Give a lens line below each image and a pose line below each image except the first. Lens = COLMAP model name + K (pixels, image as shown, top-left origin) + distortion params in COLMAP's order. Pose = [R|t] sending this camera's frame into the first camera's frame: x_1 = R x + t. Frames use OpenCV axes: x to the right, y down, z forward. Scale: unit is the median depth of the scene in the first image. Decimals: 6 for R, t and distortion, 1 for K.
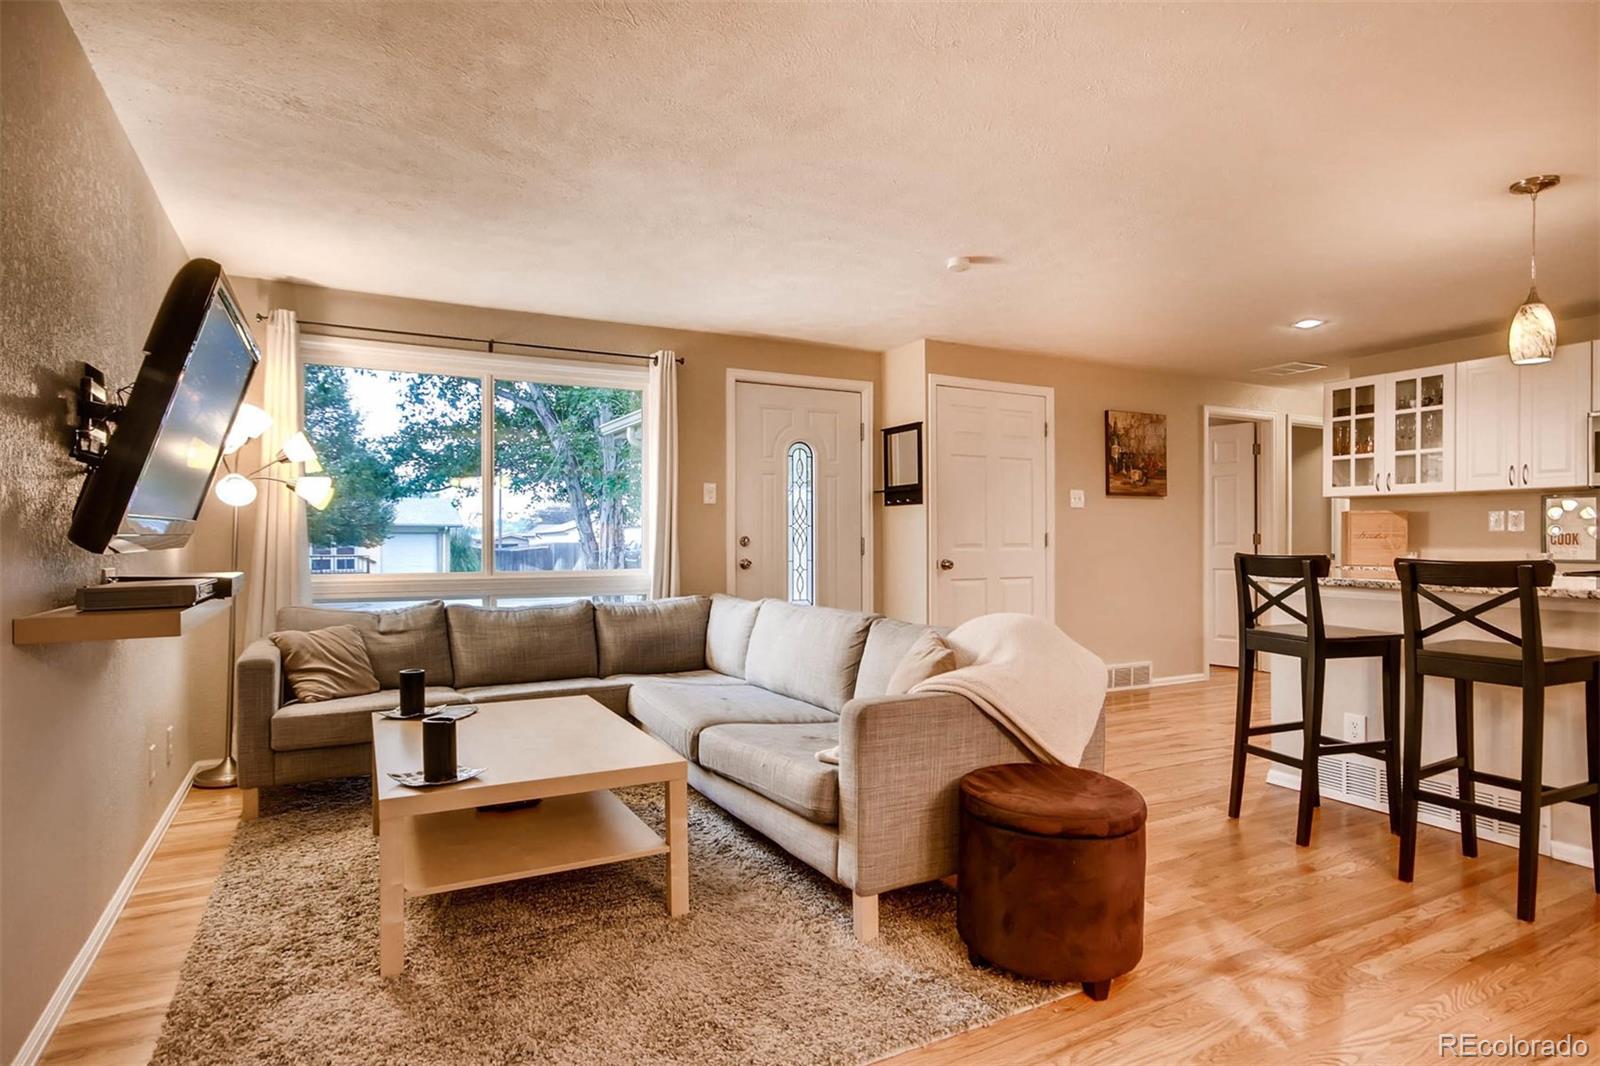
lens RADIAL K [[856.8, 0, 796.6], [0, 856.8, 534.2], [0, 0, 1]] dist [-0.002193, 0.011283]
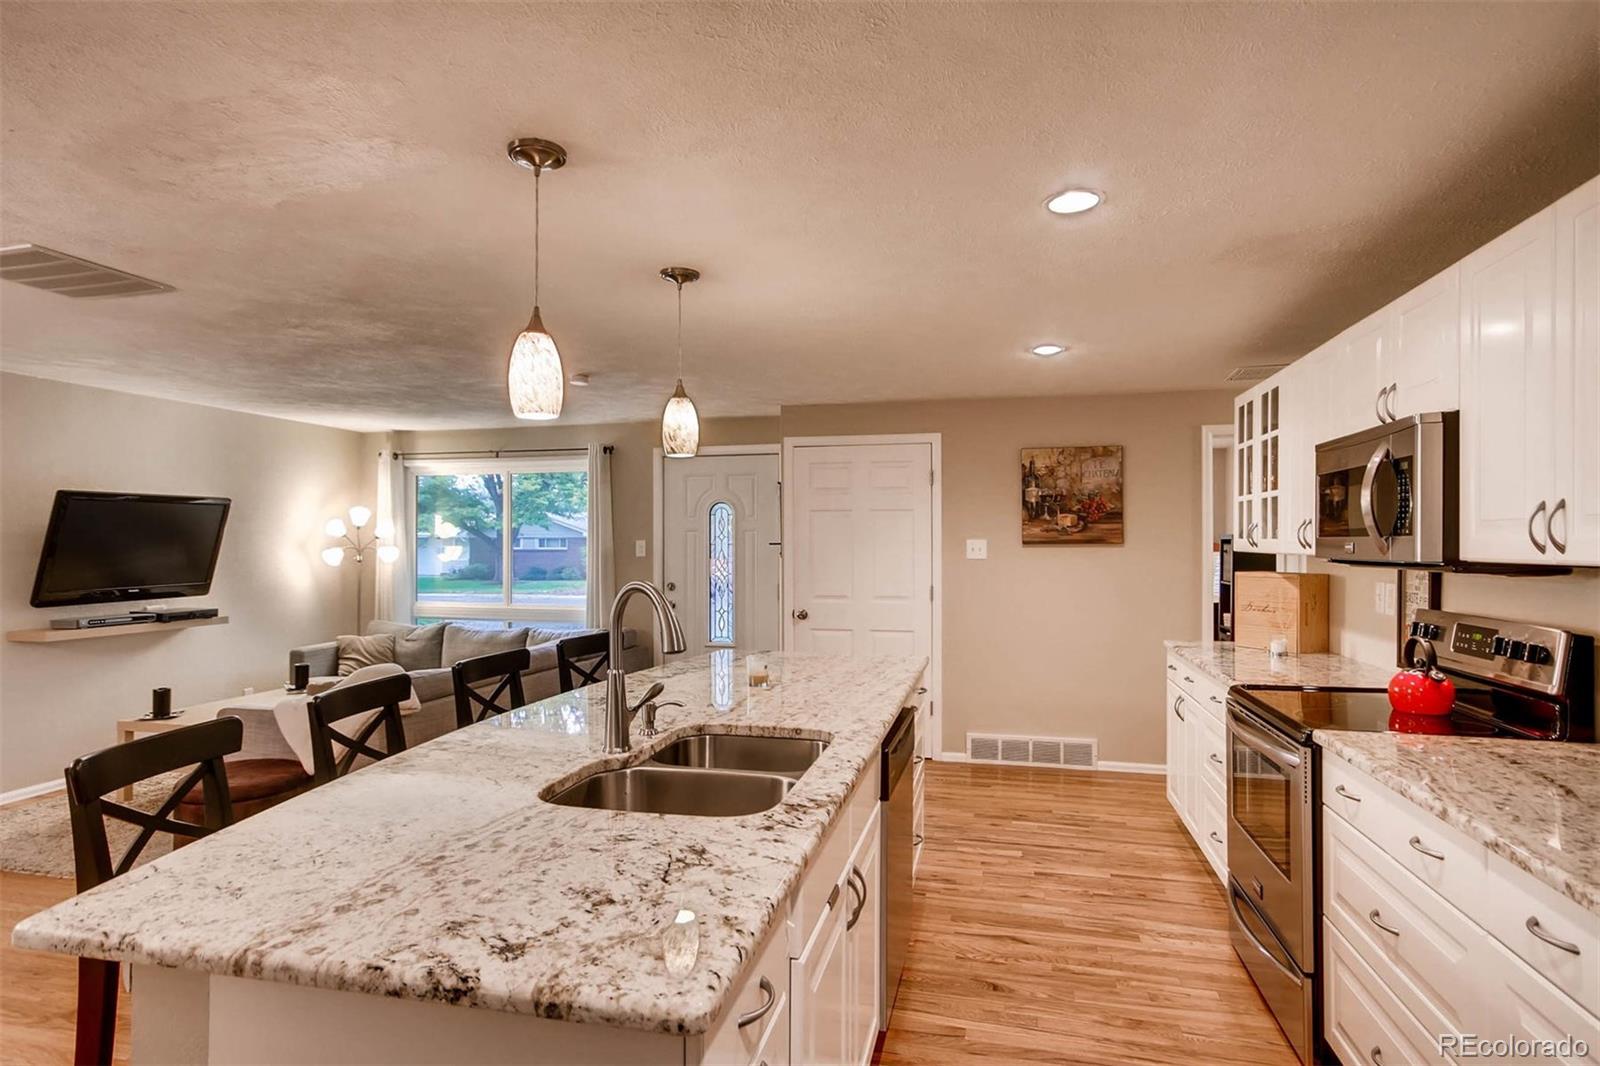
lens RADIAL K [[856.8, 0, 796.3], [0, 856.8, 531.9], [0, 0, 1]] dist [-0.002193, 0.011283]
pose [[0.740964, -0.007131, -0.671506, 0.898321], [0.003798, 0.999972, -0.006428, -0.061174], [0.671534, 0.002212, 0.740971, 0.207566]]
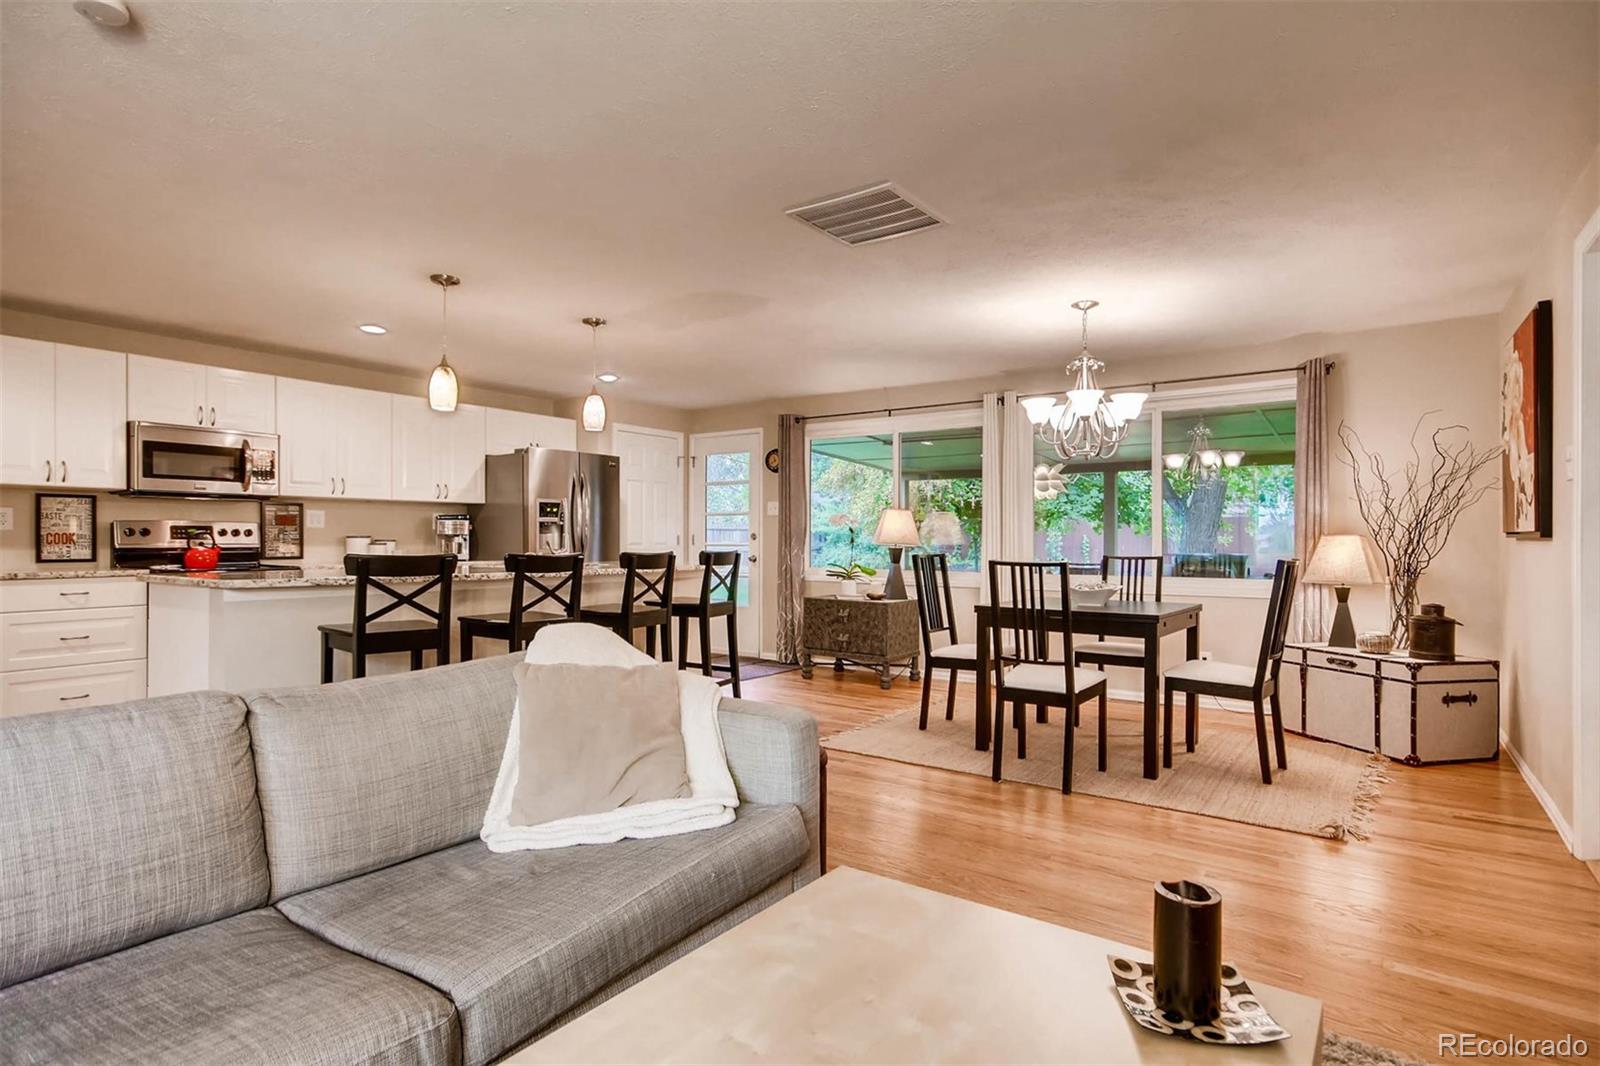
lens RADIAL K [[856.8, 0, 810.6], [0, 856.8, 539.5], [0, 0, 1]] dist [-0.002193, 0.011283]
pose [[-0.441763, -0.000508, 0.897132, -0.355908], [-0.009199, 0.999950, -0.003963, 0.003036], [-0.897085, -0.010004, -0.441745, 0.604455]]
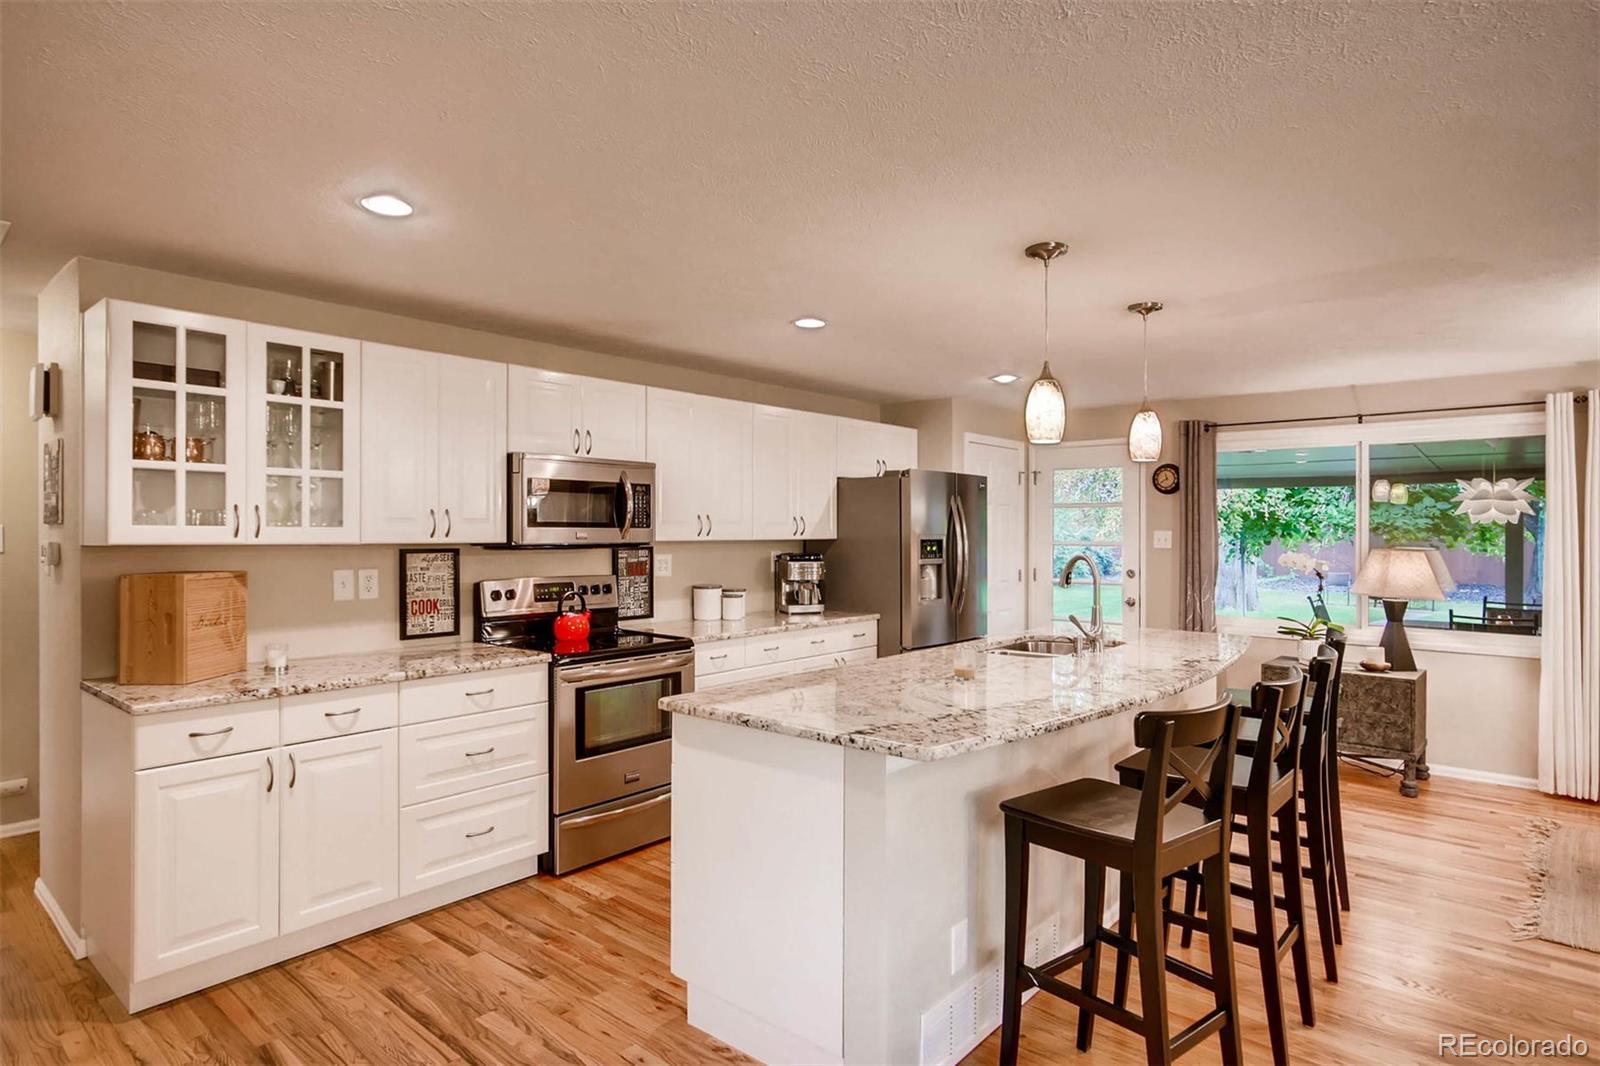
lens RADIAL K [[891.1, 0, 795.5], [0, 891.1, 531.1], [0, 0, 1]] dist [-0.003806, 0.011508]
pose [[-0.356643, -0.002131, 0.934238, 0.032790], [-0.009999, 0.999949, -0.001537, -0.057953], [-0.934187, -0.009889, -0.356646, 0.893485]]
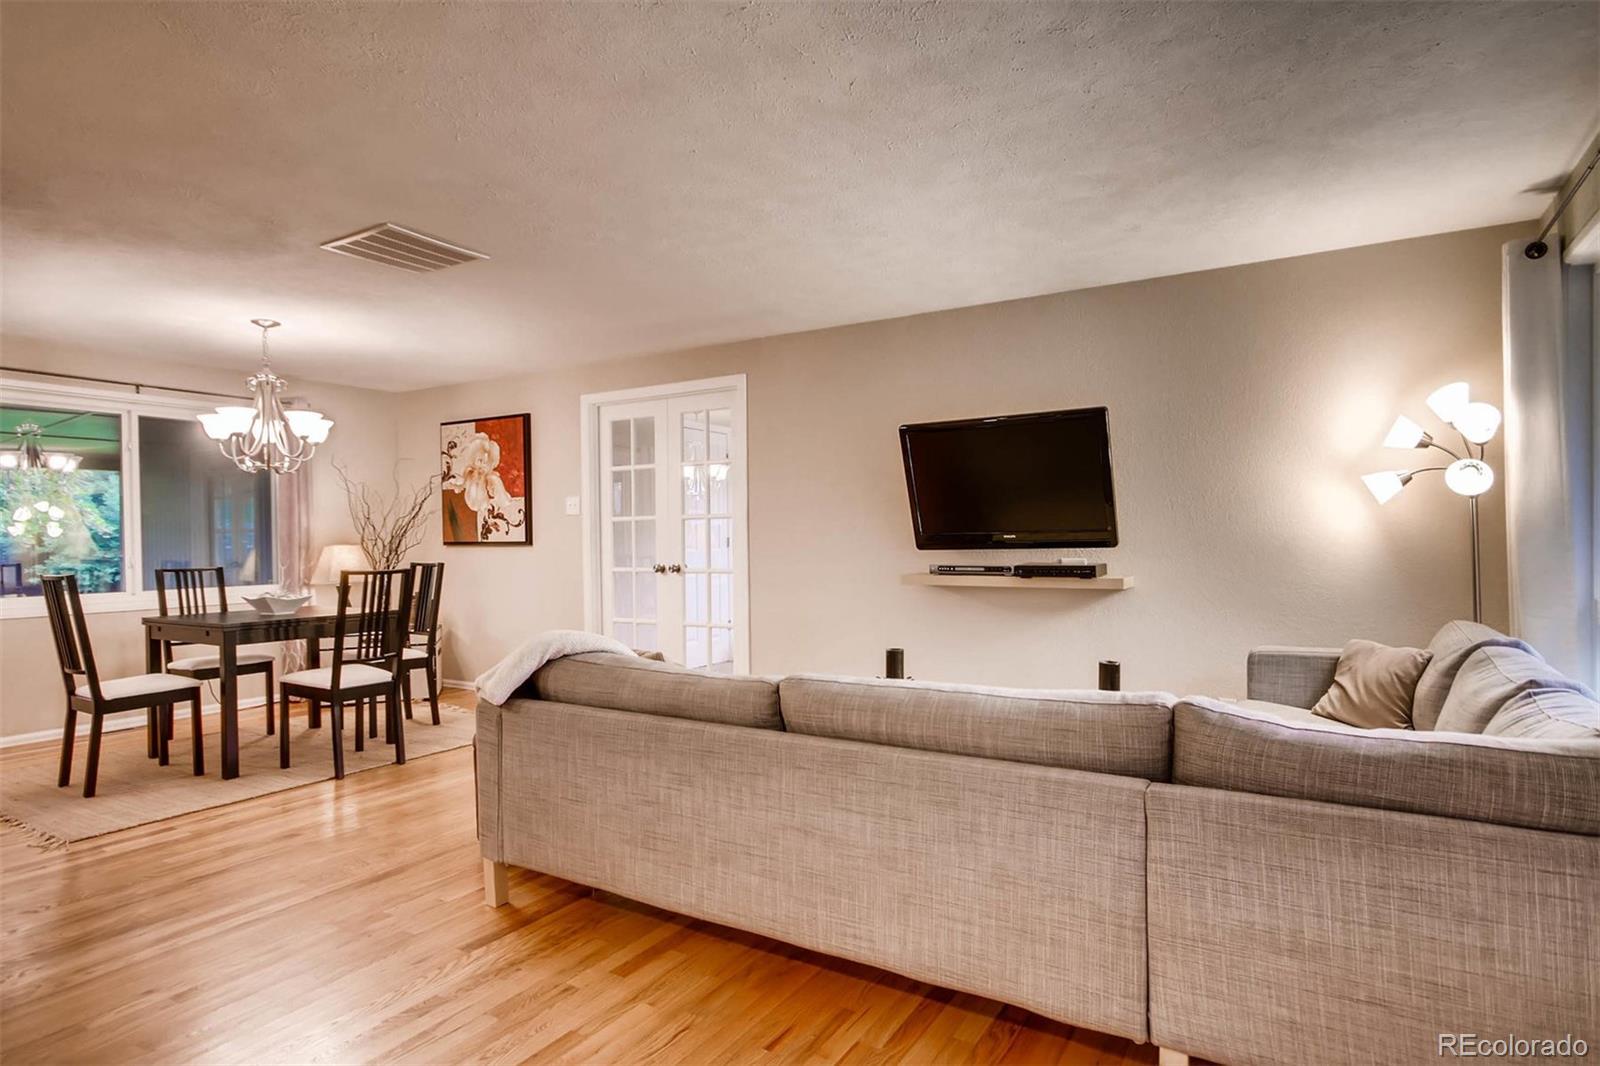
lens RADIAL K [[891.1, 0, 791.2], [0, 891.1, 534.3], [0, 0, 1]] dist [-0.003806, 0.011508]
pose [[-0.868172, 0.008755, -0.496187, 0.272073], [0.016145, 0.999813, -0.010606, -0.001676], [0.496001, -0.017219, -0.868151, 1.044190]]
